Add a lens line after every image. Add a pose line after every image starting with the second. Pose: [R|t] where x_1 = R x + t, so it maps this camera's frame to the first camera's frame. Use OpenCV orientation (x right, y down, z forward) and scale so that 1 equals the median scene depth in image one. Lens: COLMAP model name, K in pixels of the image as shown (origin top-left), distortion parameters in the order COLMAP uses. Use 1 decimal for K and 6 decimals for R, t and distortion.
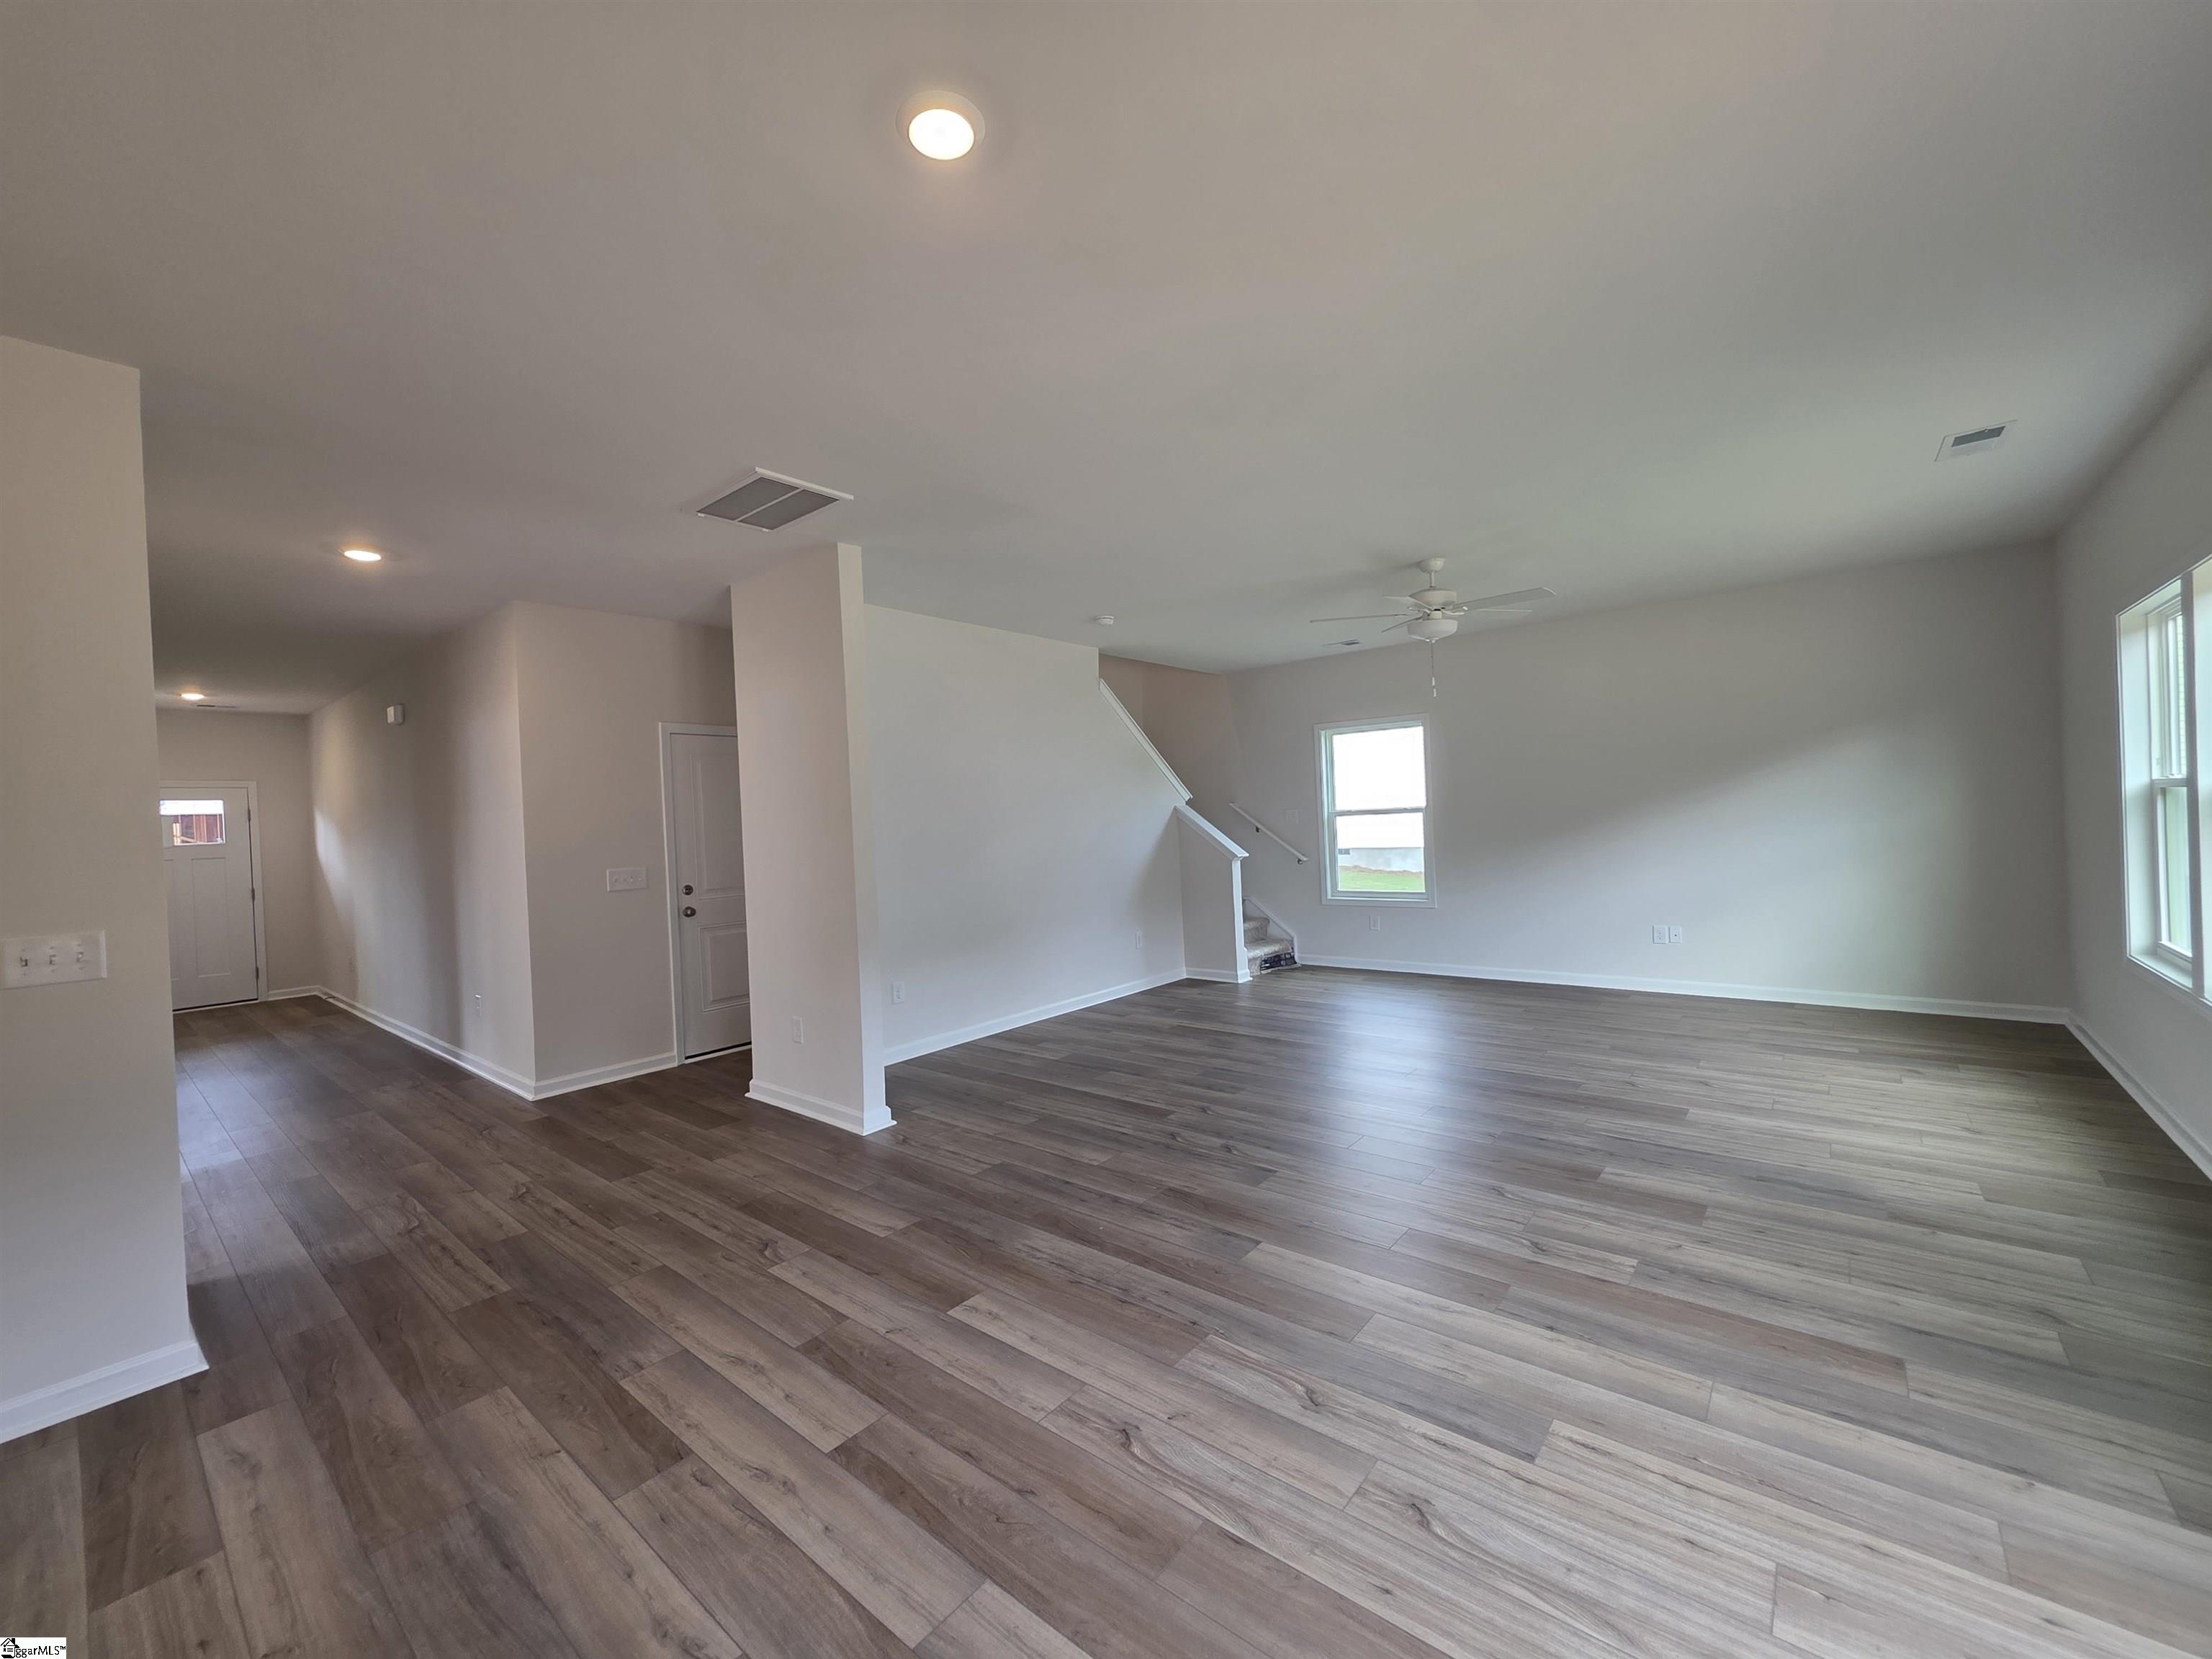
lens RADIAL K [[883.2, 0, 1098.6], [0, 883.2, 827.3], [0, 0, 1]] dist [0.001948, 0.000120]
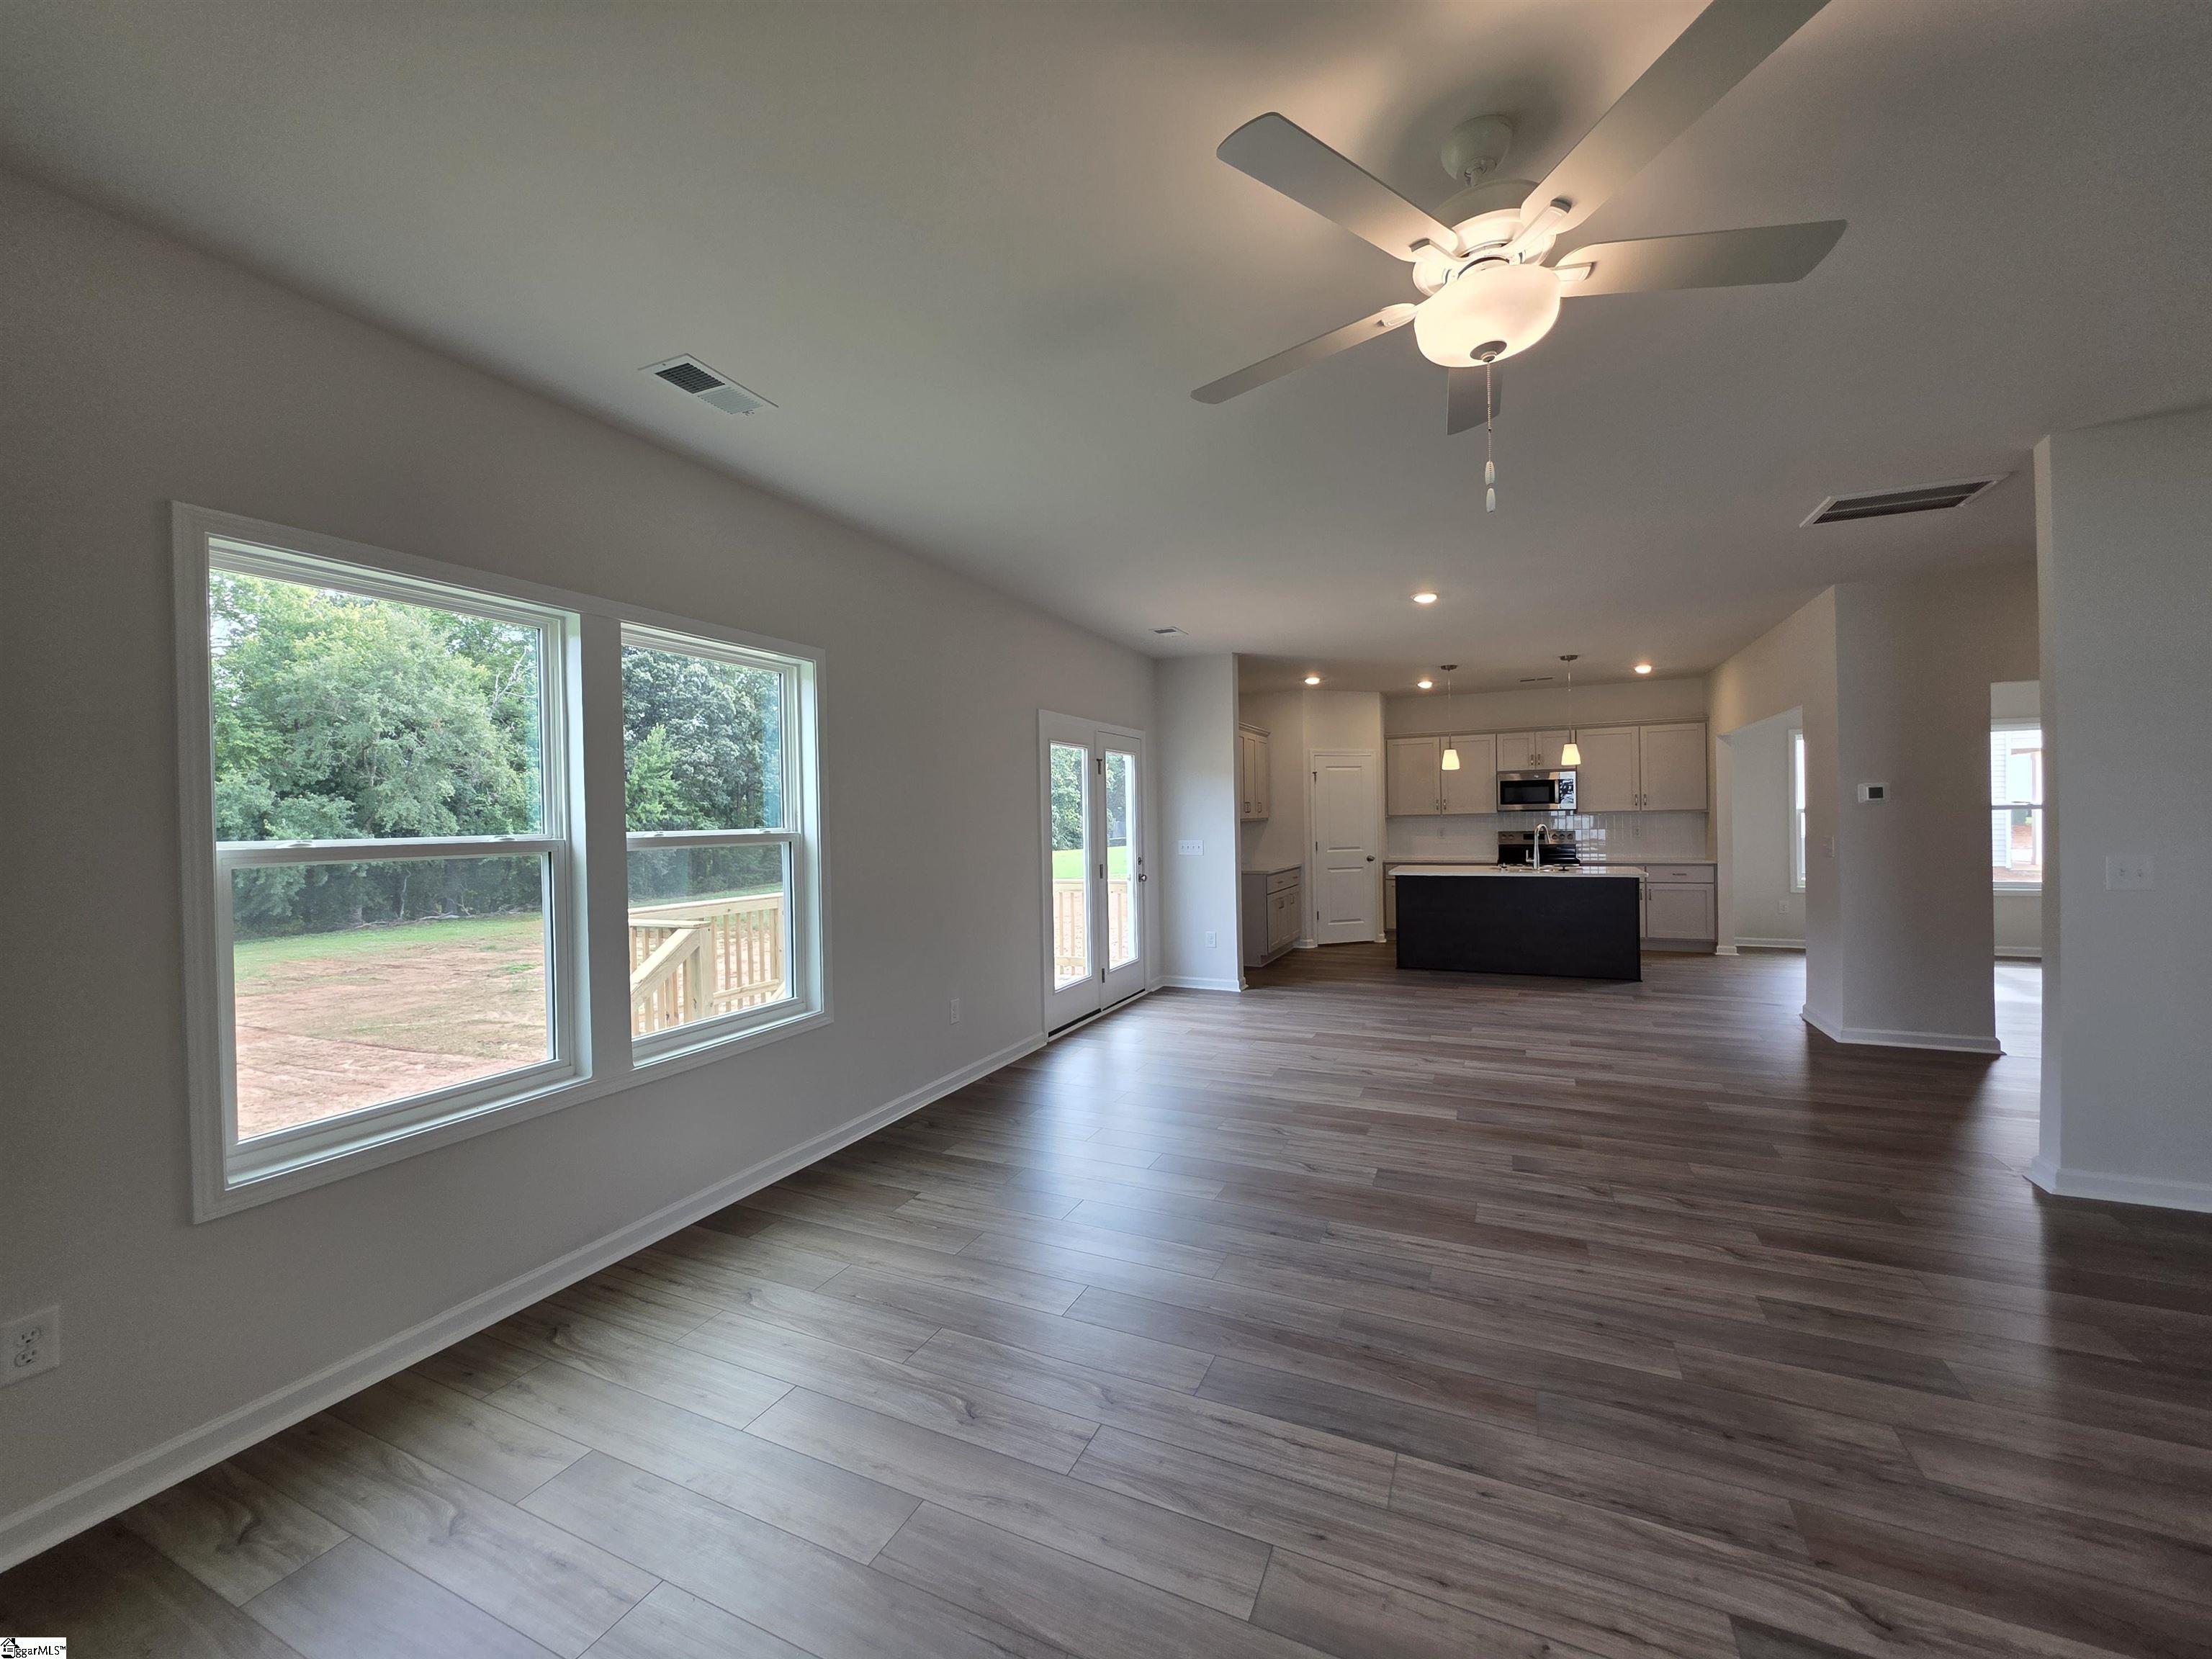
lens RADIAL K [[883.2, 0, 1098.6], [0, 883.2, 827.3], [0, 0, 1]] dist [0.001948, 0.000120]
pose [[-0.963975, 0.061962, -0.258674, 0.808127], [0.056948, 0.998016, 0.026839, -0.050385], [0.259824, 0.011141, -0.965592, 1.664514]]
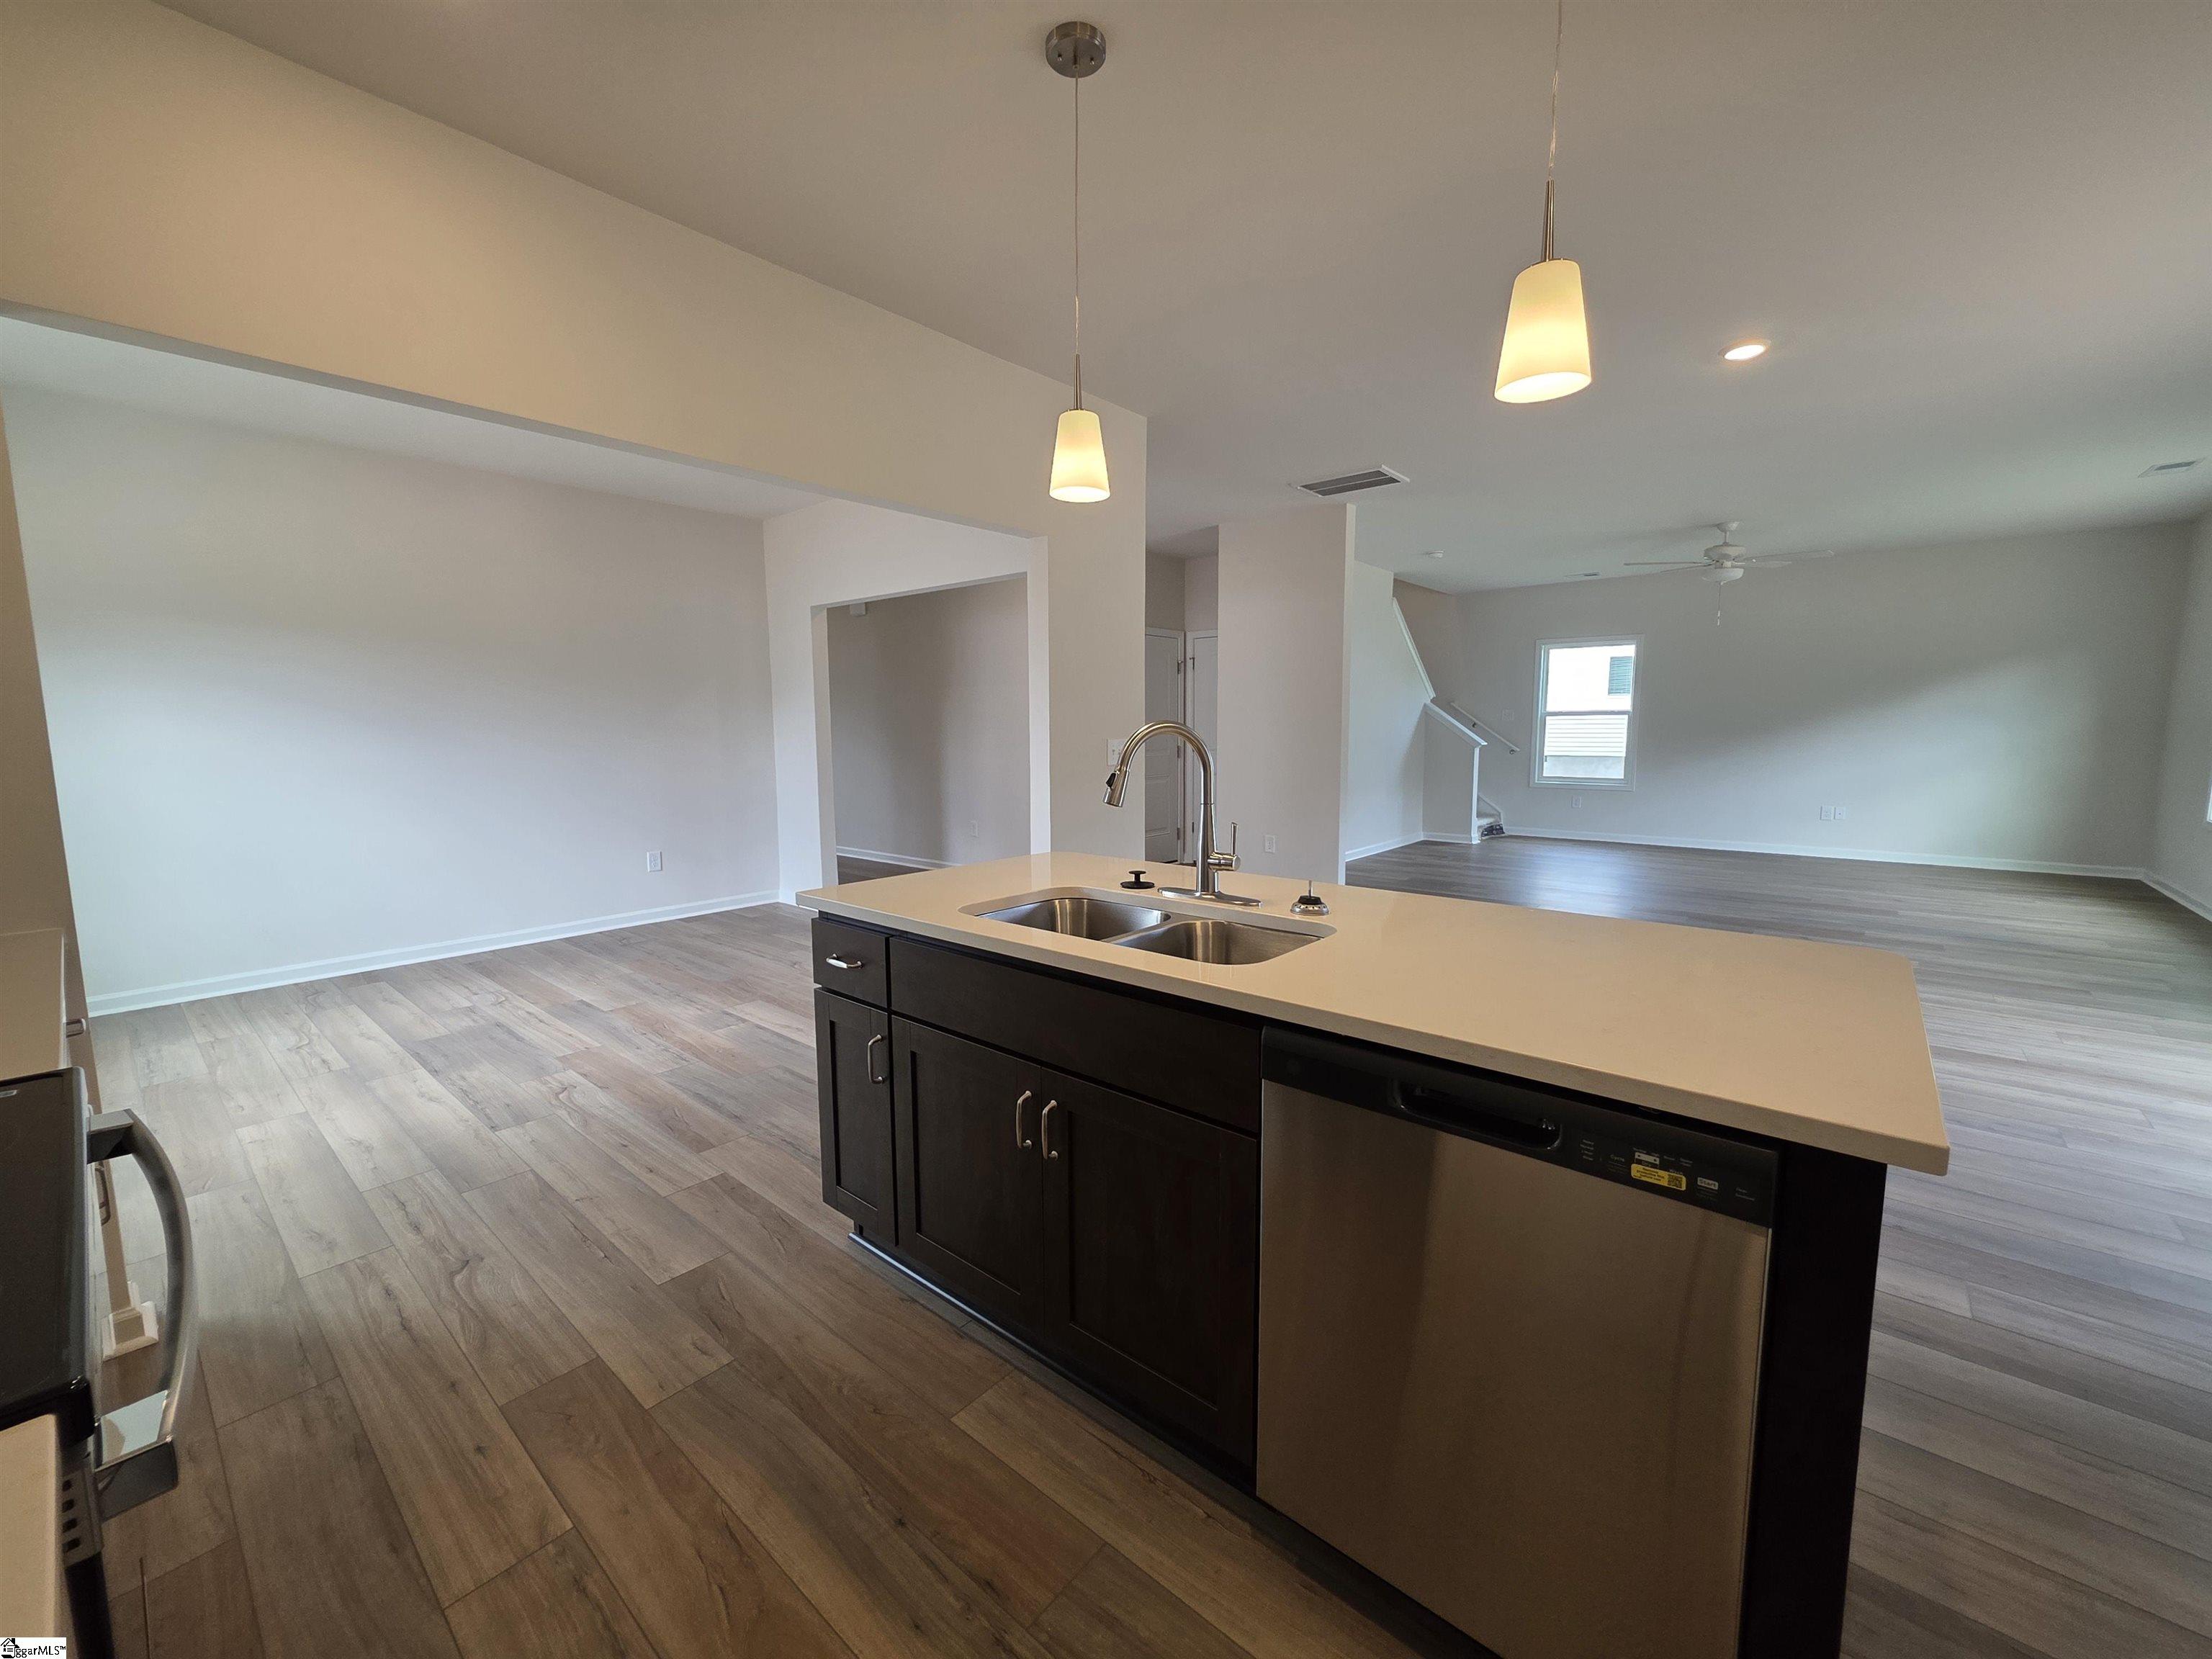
lens RADIAL K [[883.2, 0, 1098.6], [0, 883.2, 827.3], [0, 0, 1]] dist [0.001948, 0.000120]
pose [[0.999324, 0.036665, -0.002734, -0.715275], [-0.036157, 0.993524, 0.107720, 0.064408], [0.006666, -0.107549, 0.994177, -0.512258]]
